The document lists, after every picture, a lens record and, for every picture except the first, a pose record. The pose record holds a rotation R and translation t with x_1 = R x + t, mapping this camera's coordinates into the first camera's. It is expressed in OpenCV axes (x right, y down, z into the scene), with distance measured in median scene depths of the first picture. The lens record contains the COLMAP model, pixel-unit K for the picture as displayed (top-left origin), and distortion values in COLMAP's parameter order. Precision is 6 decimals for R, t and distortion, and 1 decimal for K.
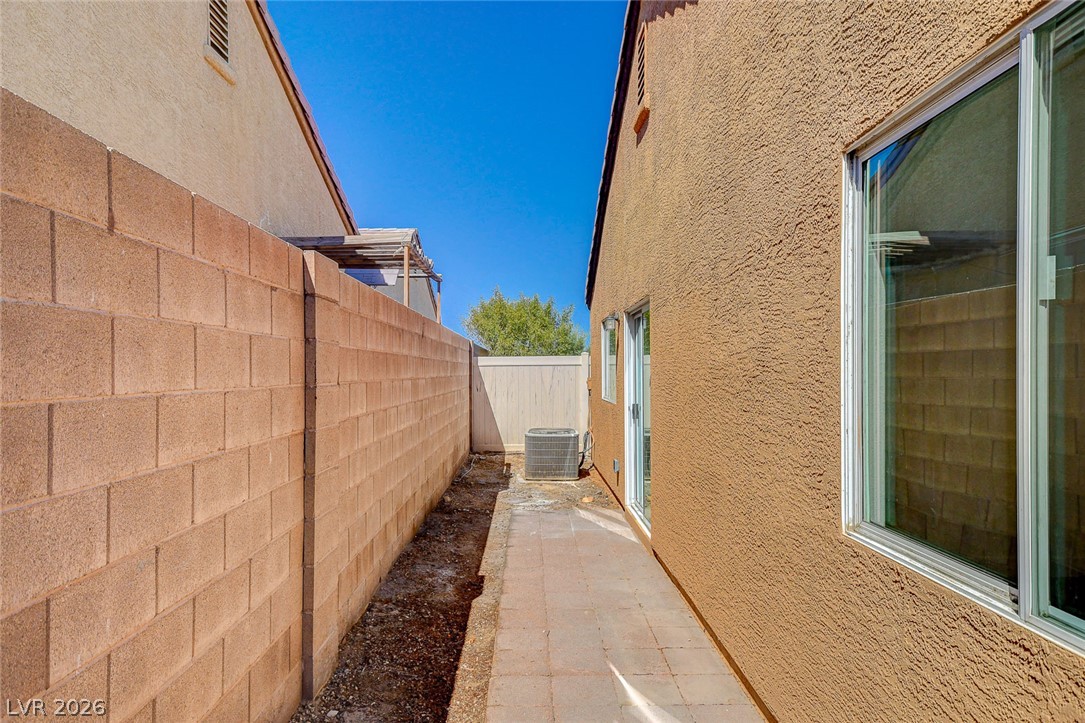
lens RADIAL K [[671.1, 0, 547.2], [0, 671.1, 372.5], [0, 0, 1]] dist [0.013799, 0.006935]
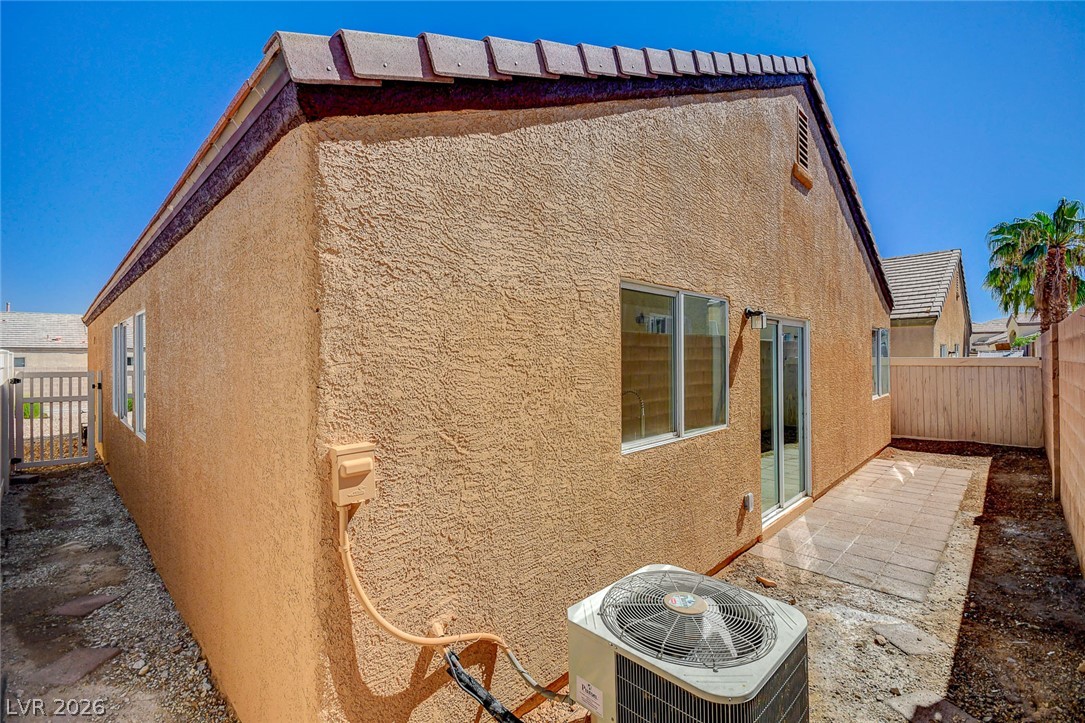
lens RADIAL K [[467.9, 0, 540.6], [0, 467.9, 356.6], [0, 0, 1]] dist [-0.005542, -0.006022]
pose [[-0.679369, 0.002845, 0.733791, -0.244304], [0.002738, 0.999995, -0.001343, -0.052988], [-0.733791, 0.001097, -0.679374, 2.979575]]
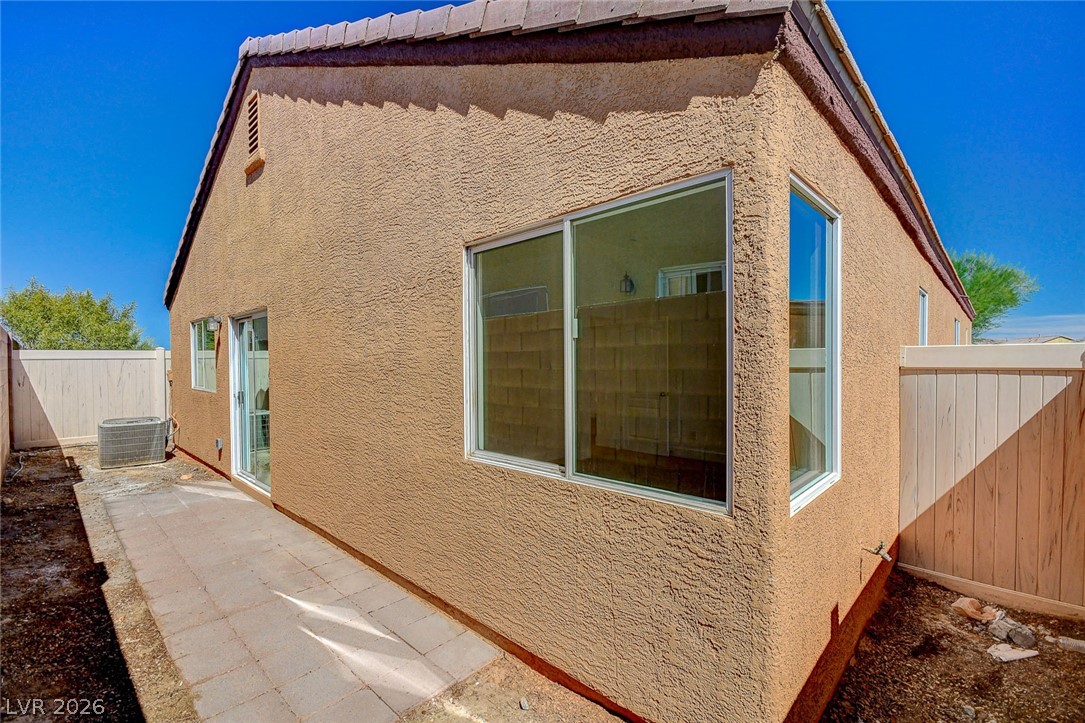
lens RADIAL K [[467.9, 0, 554.9], [0, 467.9, 362.3], [0, 0, 1]] dist [-0.005542, -0.006022]
pose [[0.686696, -0.005983, 0.726920, -0.171232], [0.005961, 0.999979, 0.002599, -0.010640], [-0.726920, 0.002548, 0.686717, -0.015637]]
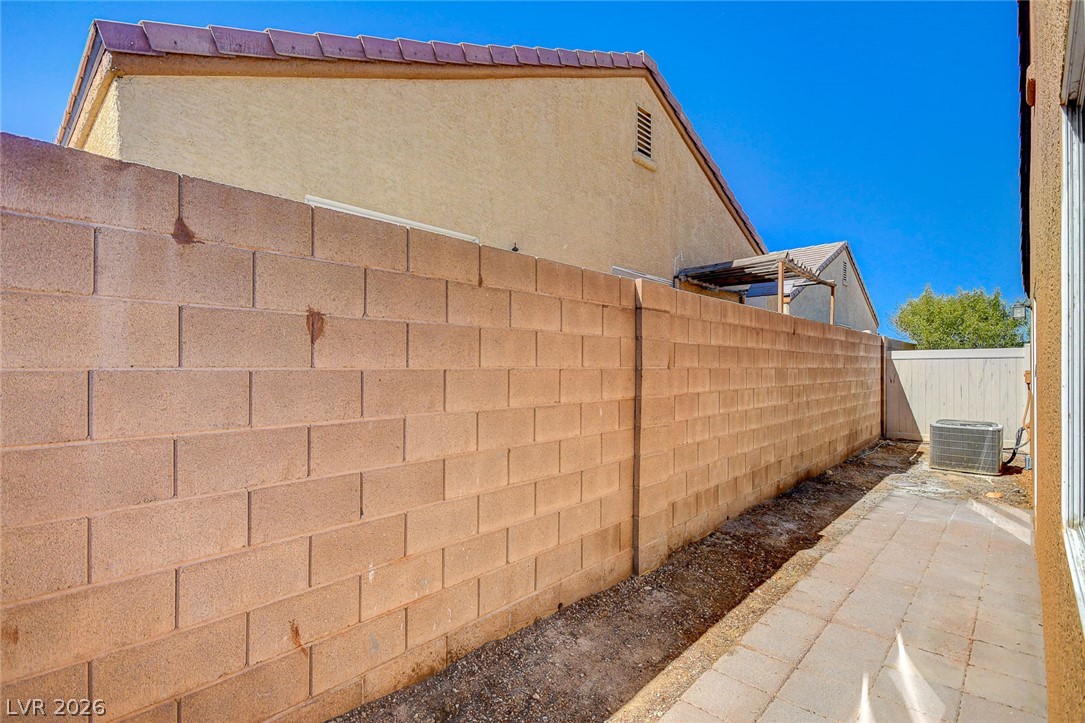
lens RADIAL K [[512.7, 0, 534.3], [0, 512.7, 365.4], [0, 0, 1]] dist [0.002052, 0.001001]
pose [[0.705865, -0.001193, -0.708345, 0.240702], [-0.002545, 0.999988, -0.004220, 0.015173], [0.708341, 0.004781, 0.705854, 0.017461]]
